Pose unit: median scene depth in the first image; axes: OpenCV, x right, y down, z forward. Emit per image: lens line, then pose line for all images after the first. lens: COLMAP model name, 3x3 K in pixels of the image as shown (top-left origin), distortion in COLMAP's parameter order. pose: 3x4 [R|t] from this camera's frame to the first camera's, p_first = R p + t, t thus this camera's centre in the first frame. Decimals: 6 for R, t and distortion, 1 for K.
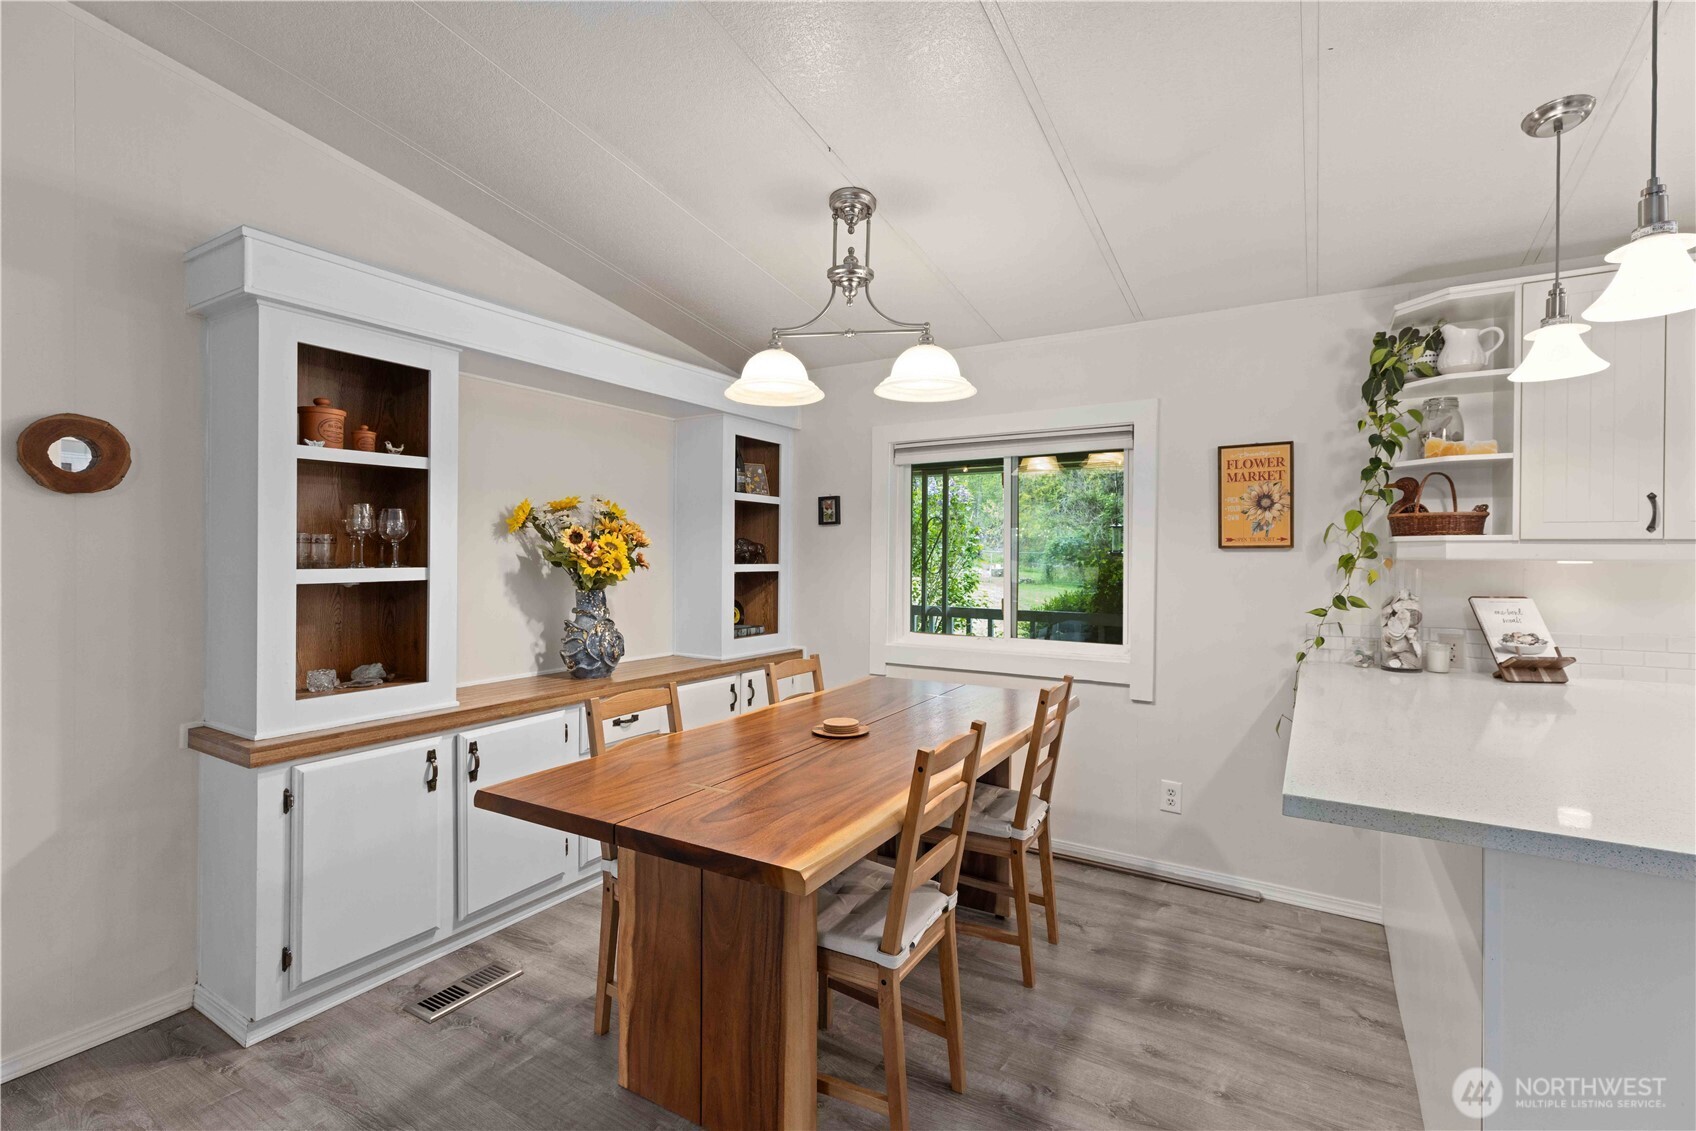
lens RADIAL K [[758.9, 0, 859.8], [0, 758.9, 555.6], [0, 0, 1]] dist [0.006410, -0.000531]
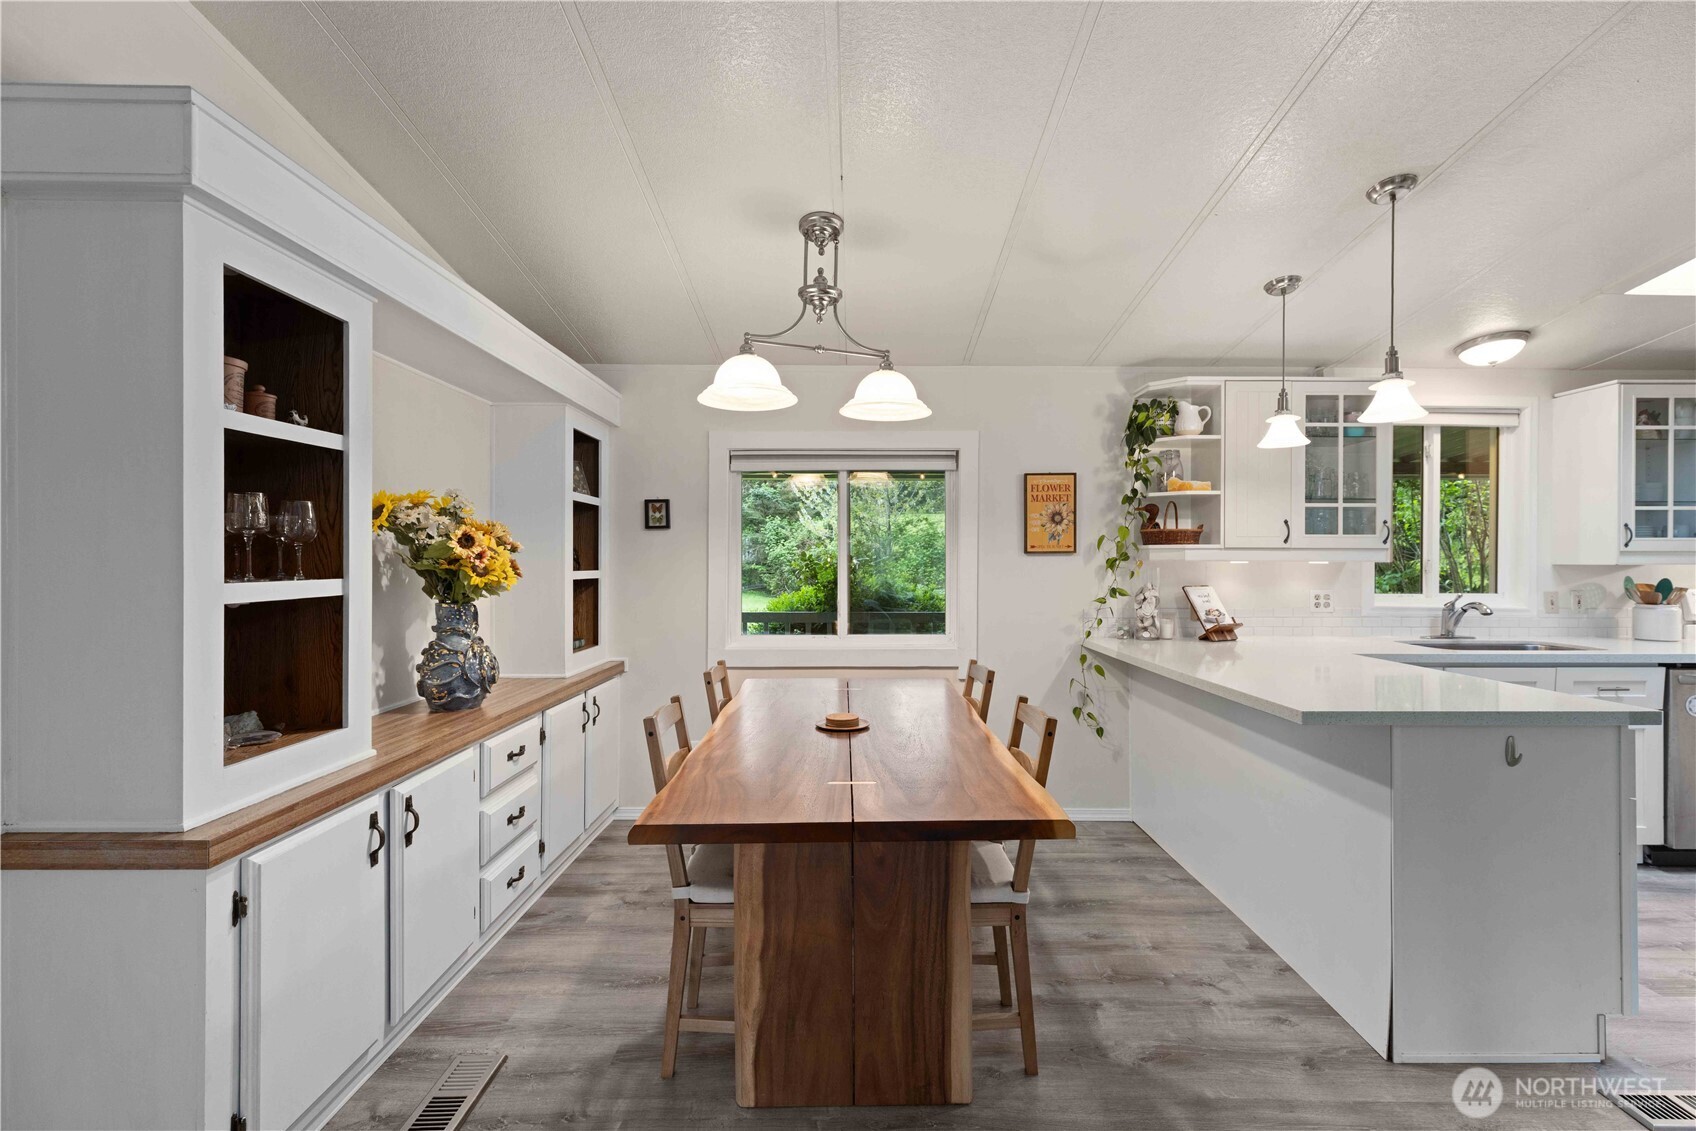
lens RADIAL K [[758.9, 0, 858.1], [0, 758.9, 562.9], [0, 0, 1]] dist [0.006410, -0.000531]
pose [[0.853365, -0.006446, 0.521273, -0.511727], [0.004898, 0.999979, 0.004347, -0.000857], [-0.521290, -0.001156, 0.853379, 0.072546]]
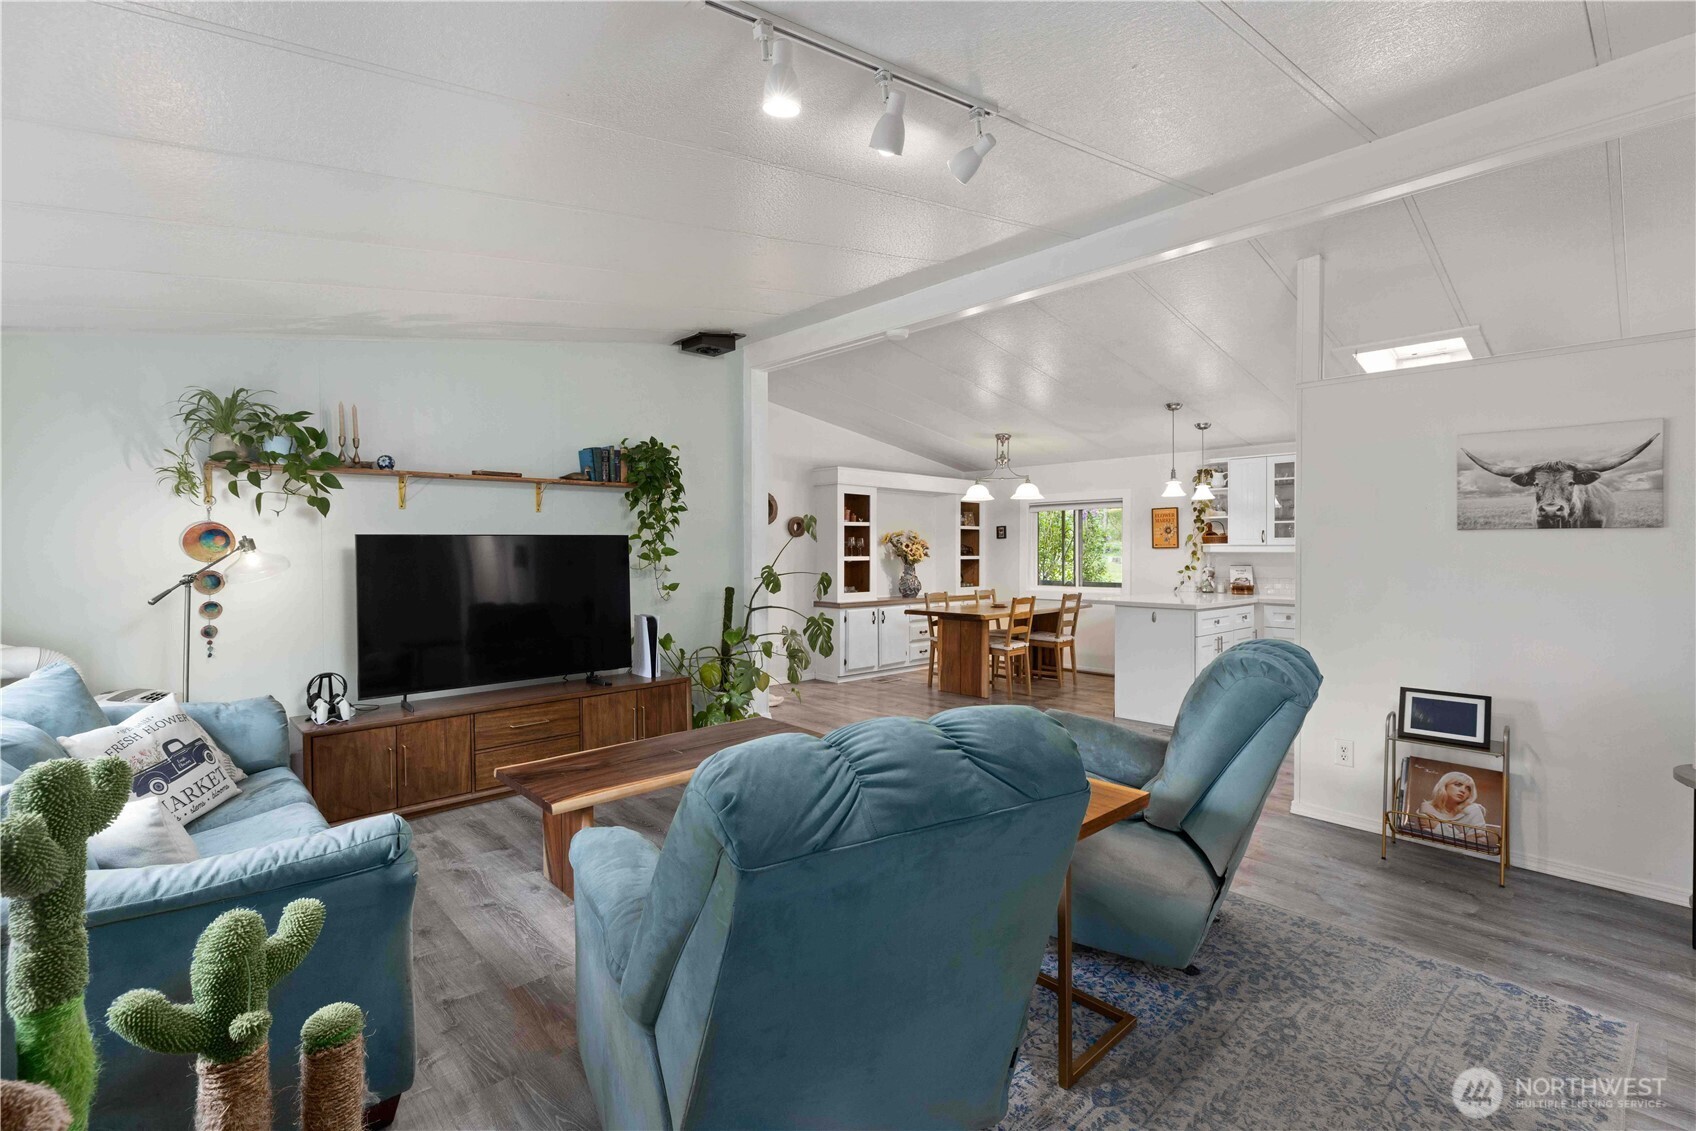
lens RADIAL K [[758.9, 0, 857.0], [0, 758.9, 550.5], [0, 0, 1]] dist [0.006410, -0.000531]
pose [[0.964830, -0.006161, -0.262801, 0.219364], [0.005552, 0.999980, -0.003060, 0.000412], [0.262815, 0.001493, 0.964845, -2.060203]]
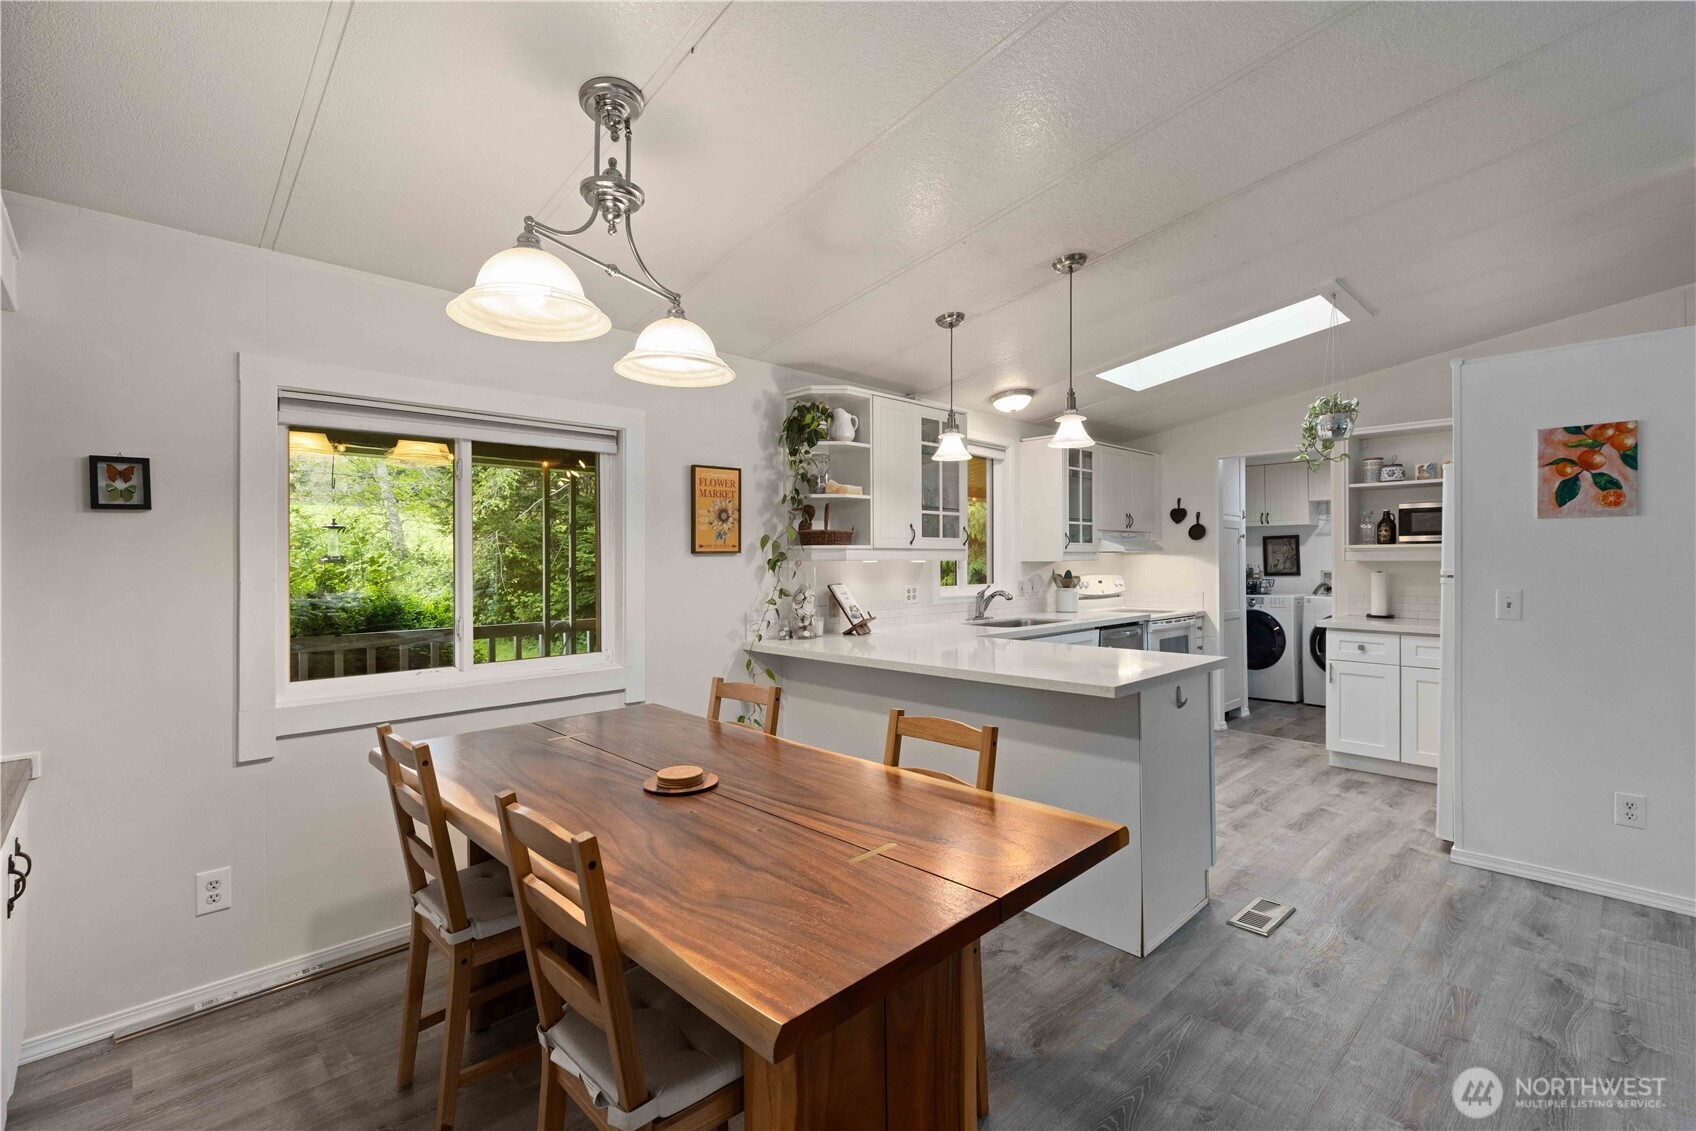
lens RADIAL K [[758.9, 0, 854.7], [0, 758.9, 557.0], [0, 0, 1]] dist [0.006410, -0.000531]
pose [[0.249401, -0.003519, 0.968394, -0.683704], [0.010292, 0.999947, 0.000983, -0.003837], [-0.968346, 0.009721, 0.249424, 0.572923]]
